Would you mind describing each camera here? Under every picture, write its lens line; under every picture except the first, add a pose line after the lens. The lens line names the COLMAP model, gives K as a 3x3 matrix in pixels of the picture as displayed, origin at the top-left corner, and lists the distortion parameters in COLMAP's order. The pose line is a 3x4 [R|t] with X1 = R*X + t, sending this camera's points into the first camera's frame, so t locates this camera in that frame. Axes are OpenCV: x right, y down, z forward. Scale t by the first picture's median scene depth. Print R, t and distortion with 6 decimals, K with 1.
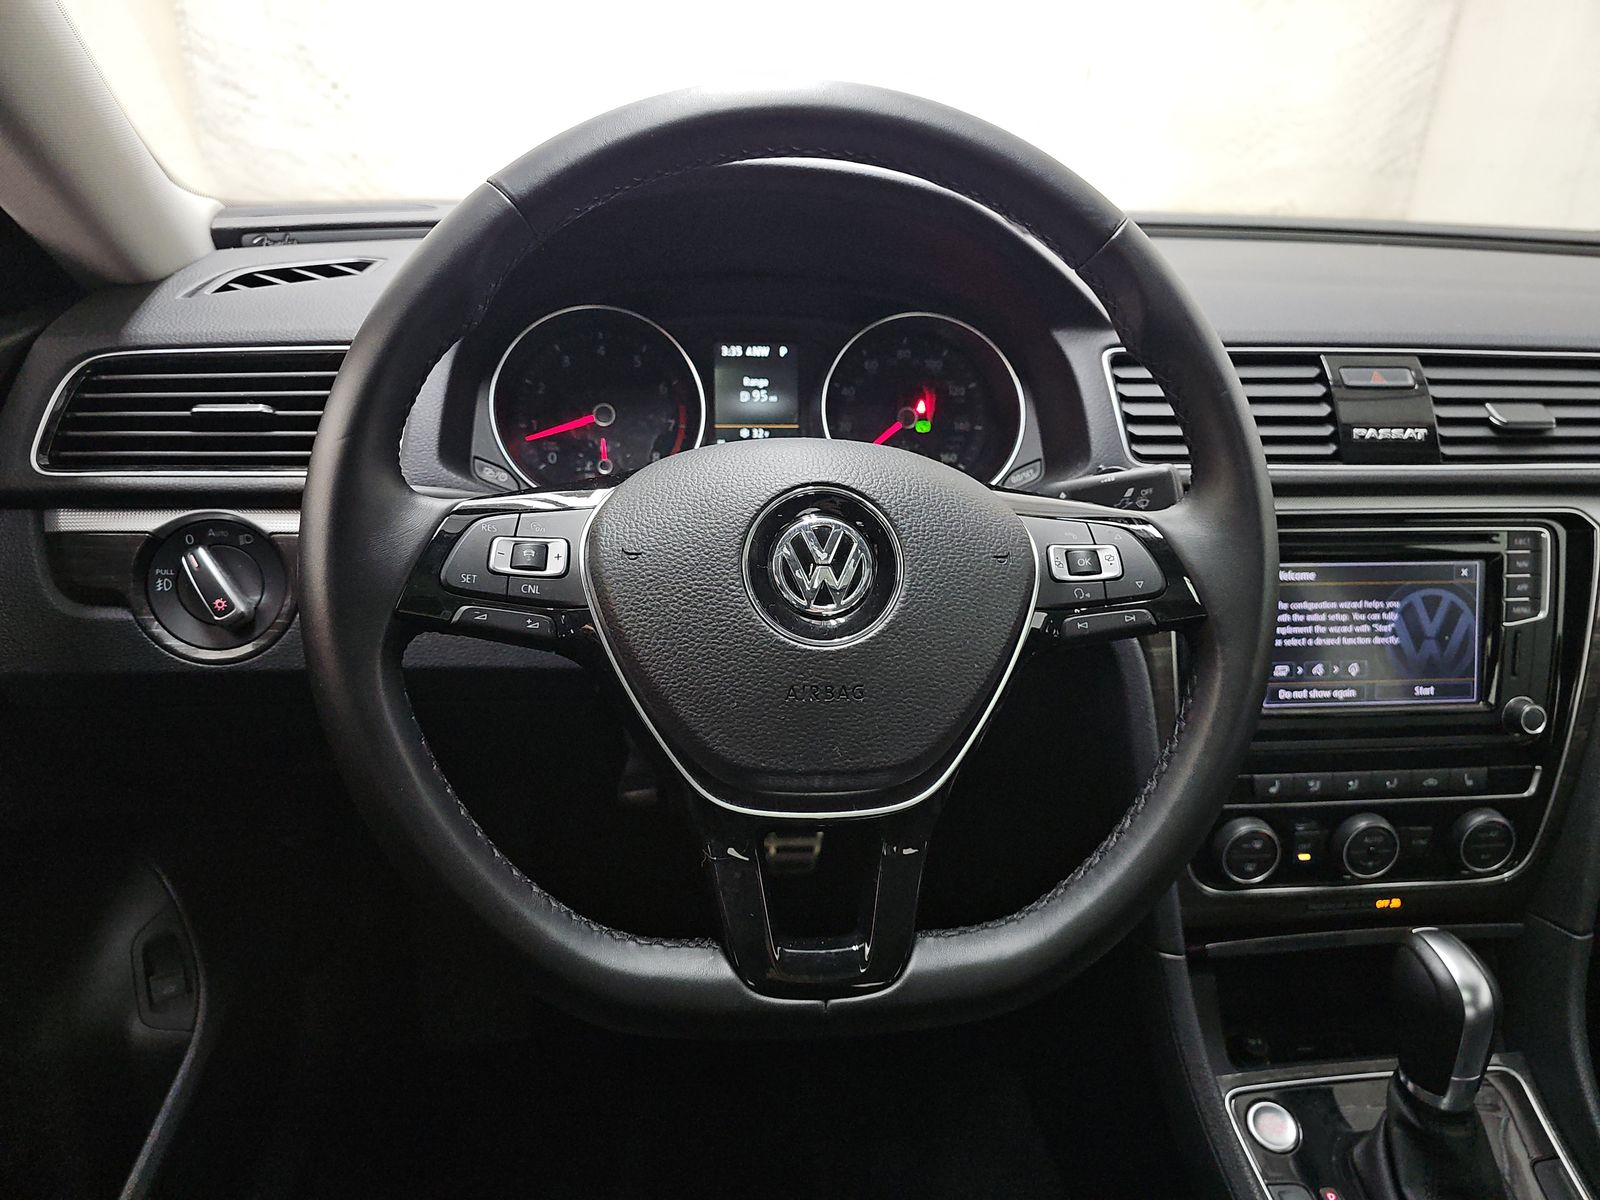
lens RADIAL K [[1049.6, 0, 788.5], [0, 1049.6, 594.9], [0, 0, 1]] dist [0.046537, -0.045543]
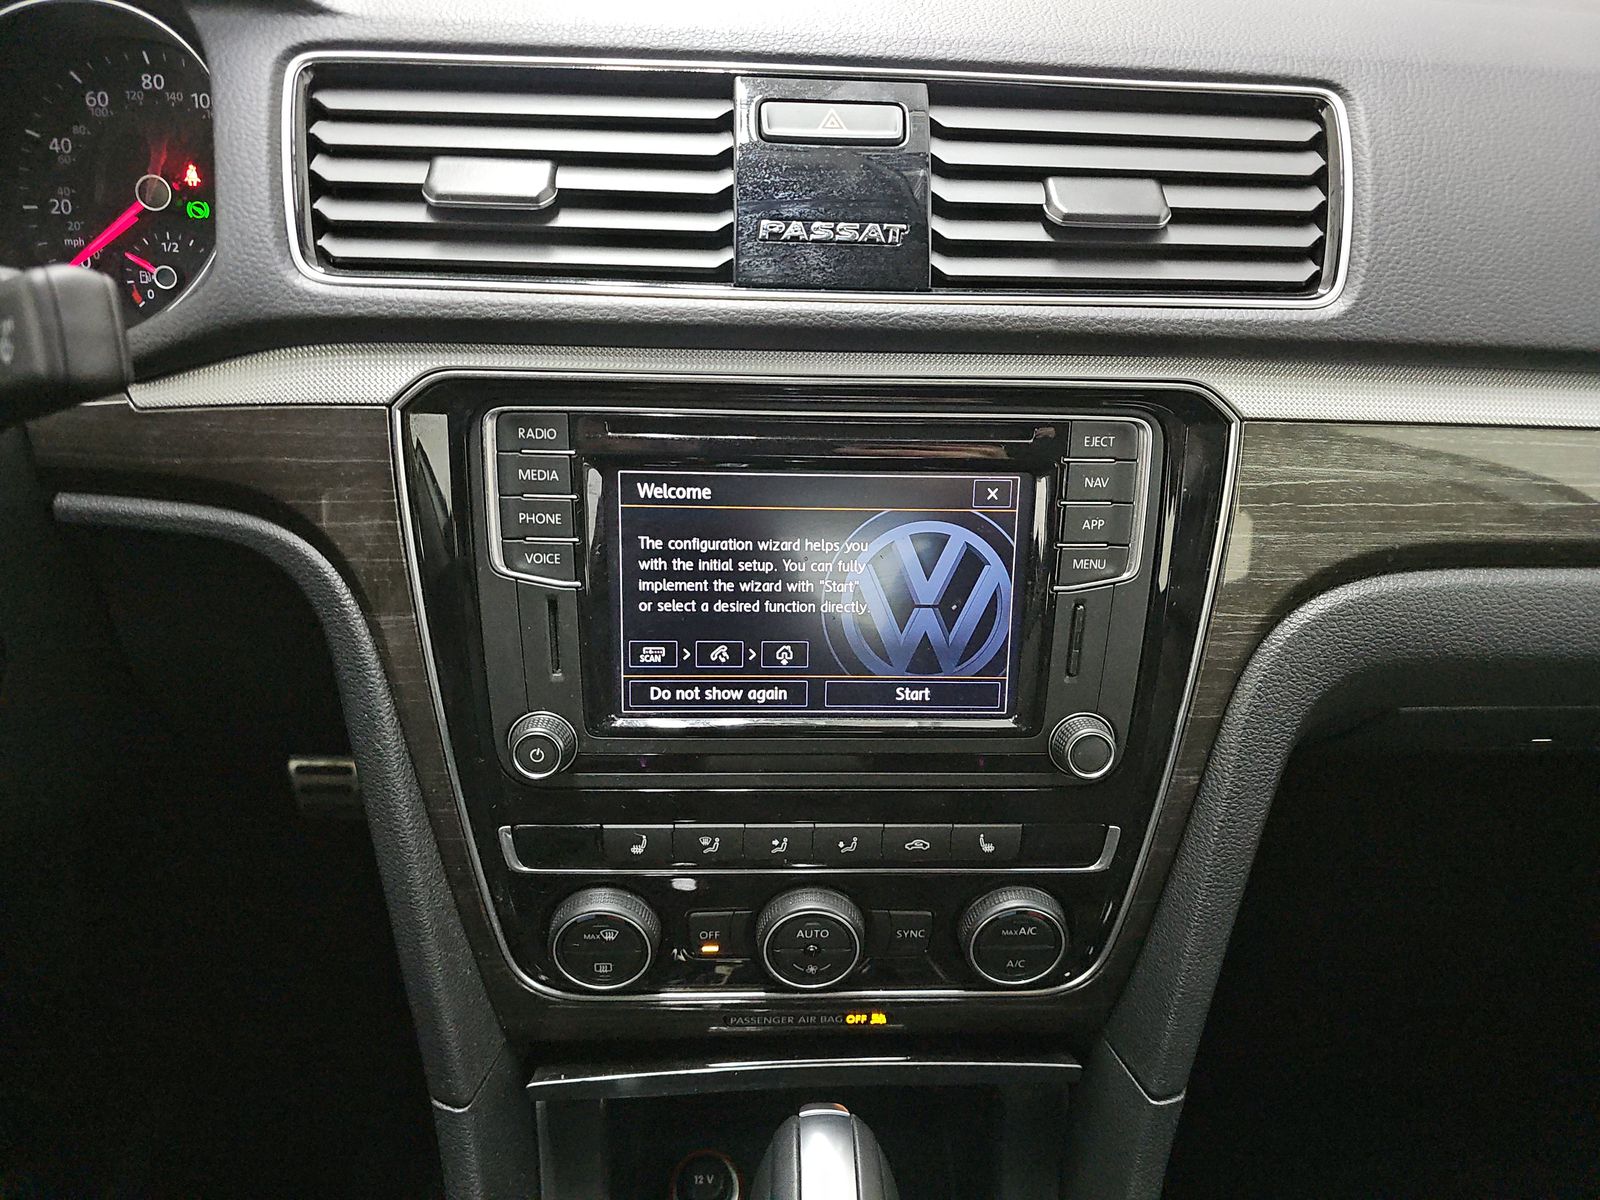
lens RADIAL K [[1049.6, 0, 788.5], [0, 1049.6, 594.9], [0, 0, 1]] dist [0.046537, -0.045543]
pose [[0.997400, 0.039540, -0.060241, 0.570314], [-0.030472, 0.989016, 0.144634, -0.045990], [0.065298, -0.142422, 0.987650, 0.437570]]
